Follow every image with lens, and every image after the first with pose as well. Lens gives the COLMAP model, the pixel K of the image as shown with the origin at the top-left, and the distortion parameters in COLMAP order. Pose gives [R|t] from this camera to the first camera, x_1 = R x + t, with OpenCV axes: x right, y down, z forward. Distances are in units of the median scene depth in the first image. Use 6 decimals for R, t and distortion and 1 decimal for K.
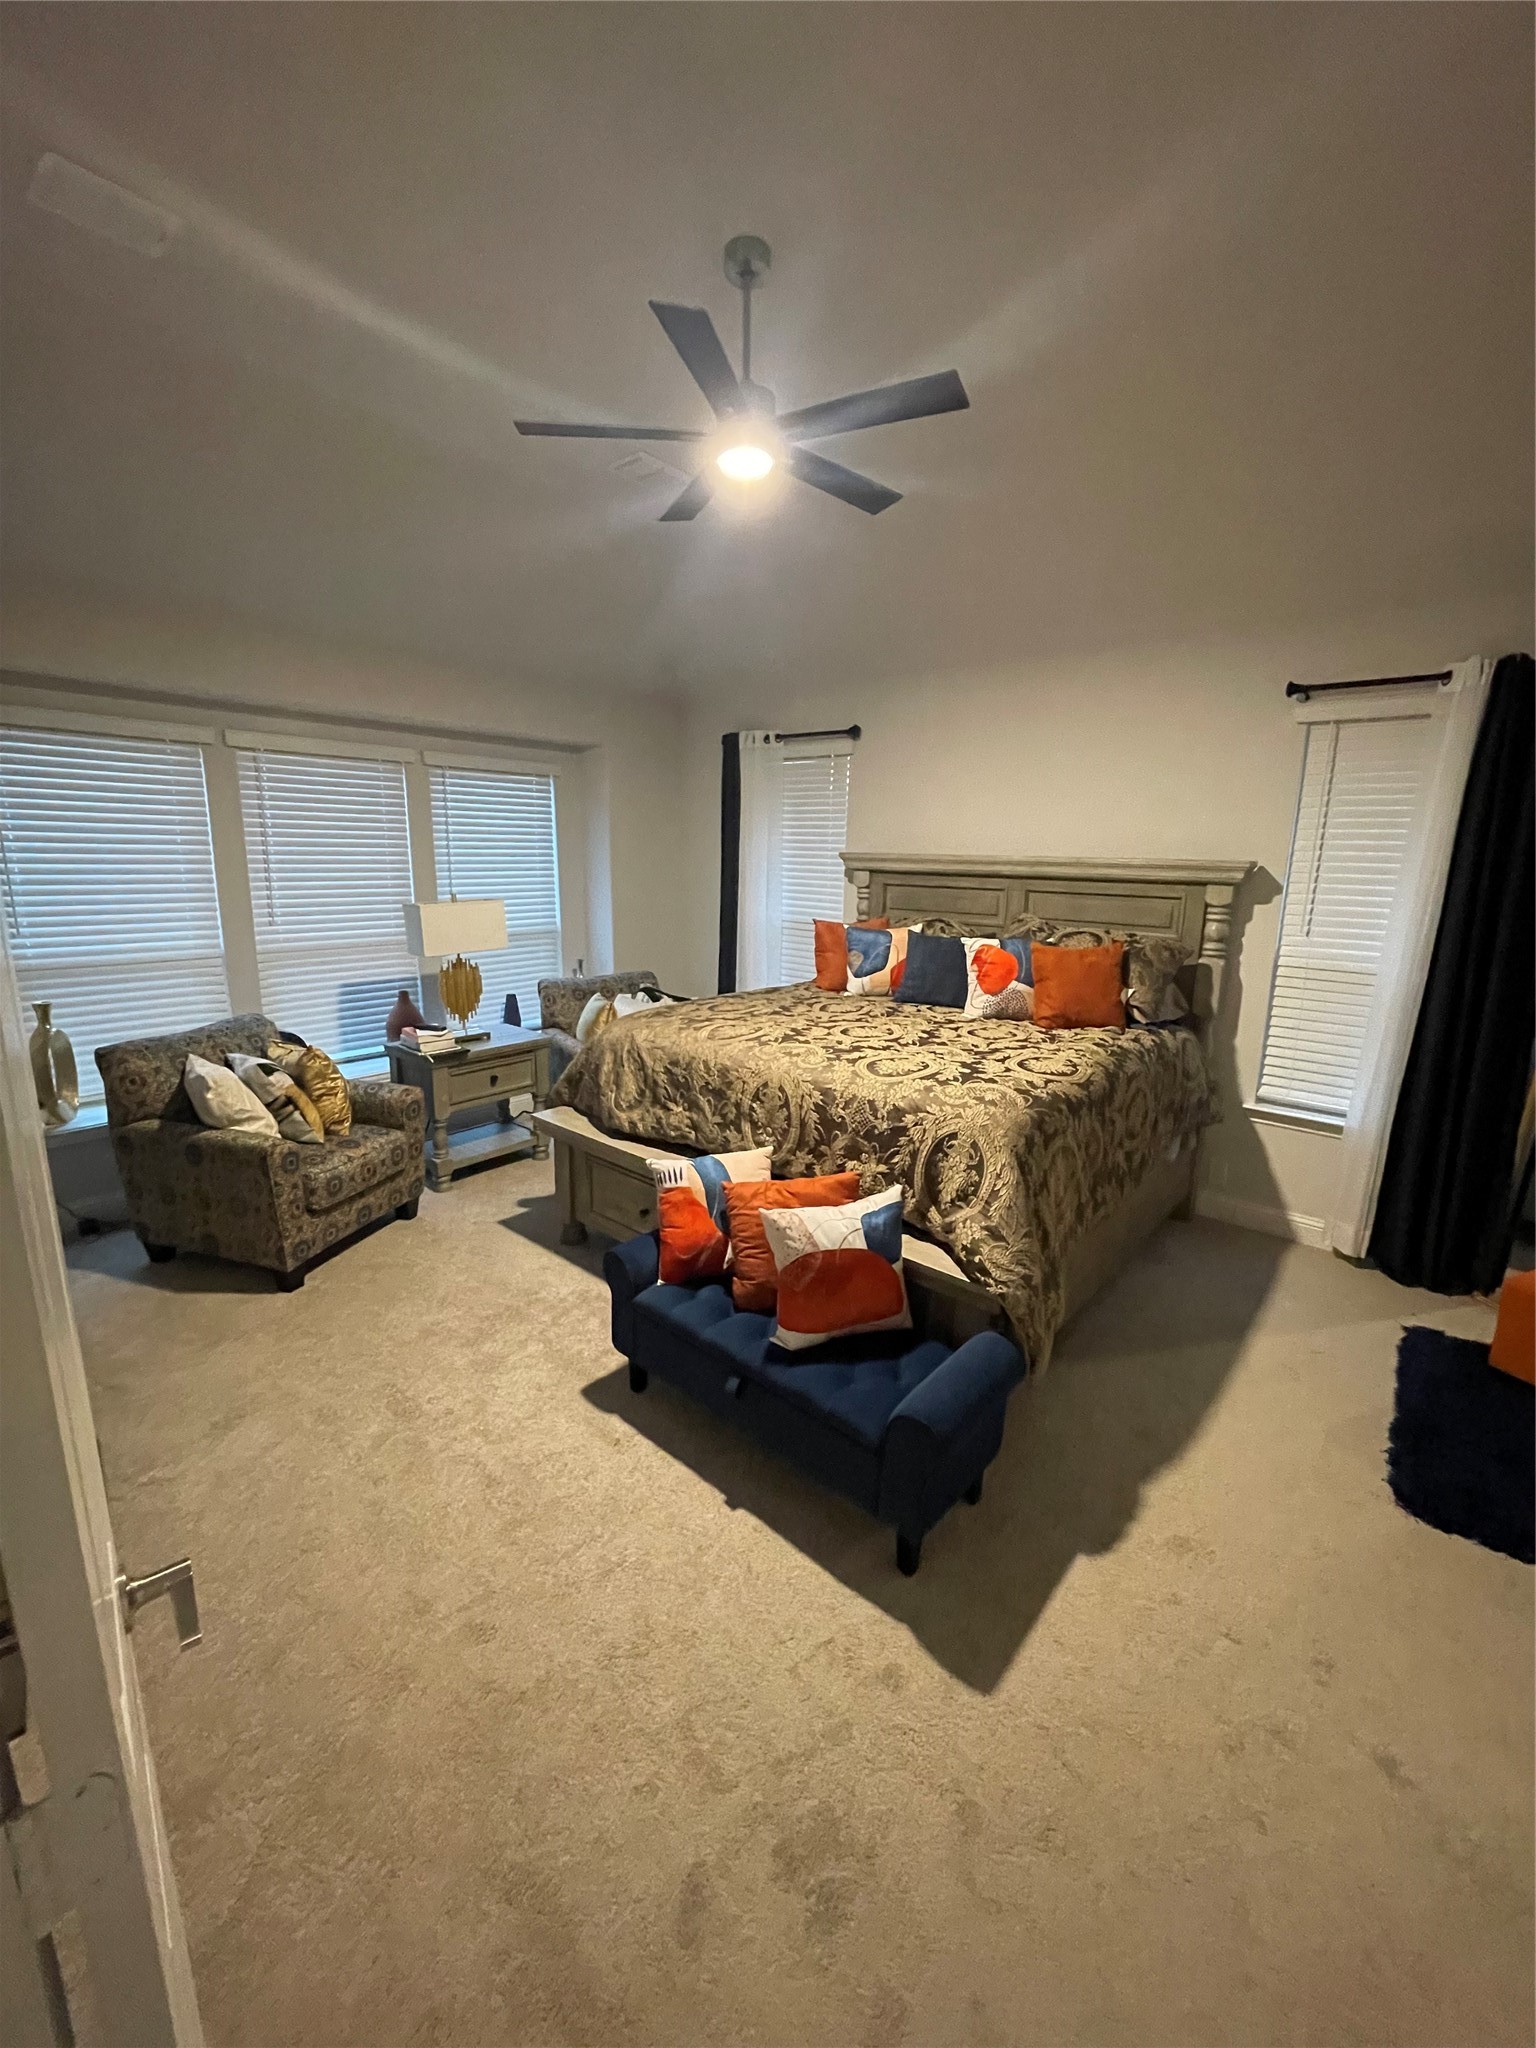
lens RADIAL K [[818.3, 0, 762.0], [0, 818.3, 1020.7], [0, 0, 1]] dist [-0.002299, 0.000156]
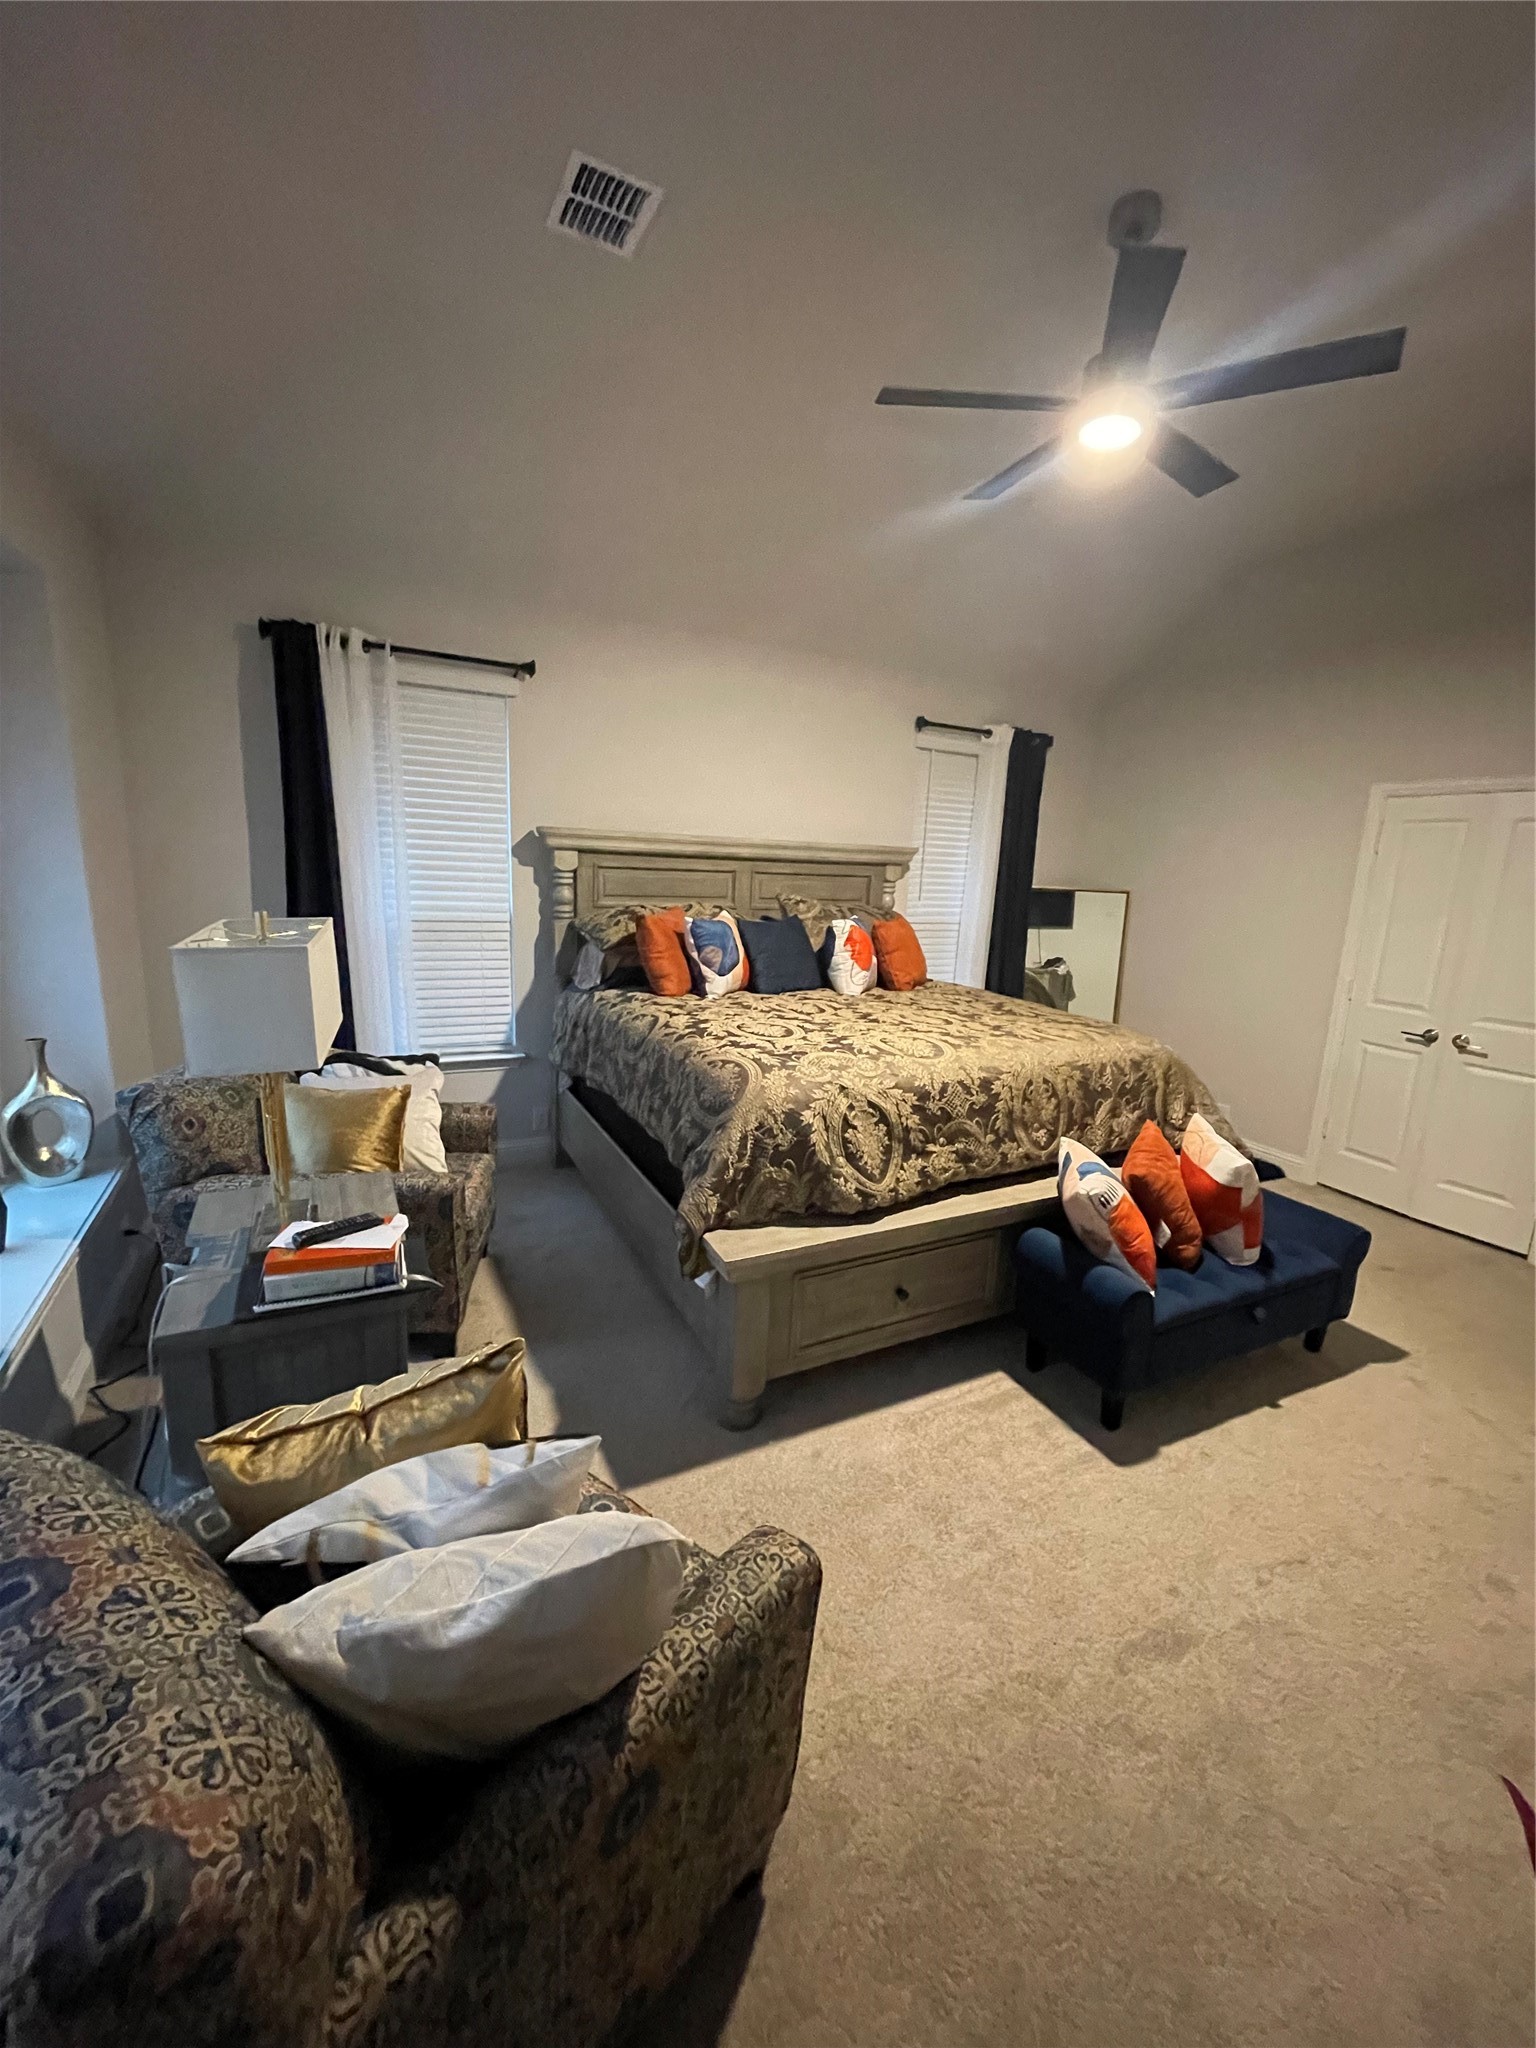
lens RADIAL K [[818.3, 0, 765.9], [0, 818.3, 1028.0], [0, 0, 1]] dist [-0.002299, 0.000156]
pose [[0.382112, -0.196550, 0.902972, -0.883416], [0.150751, 0.977289, 0.148933, -0.160195], [-0.911737, 0.079215, 0.403064, 0.793609]]
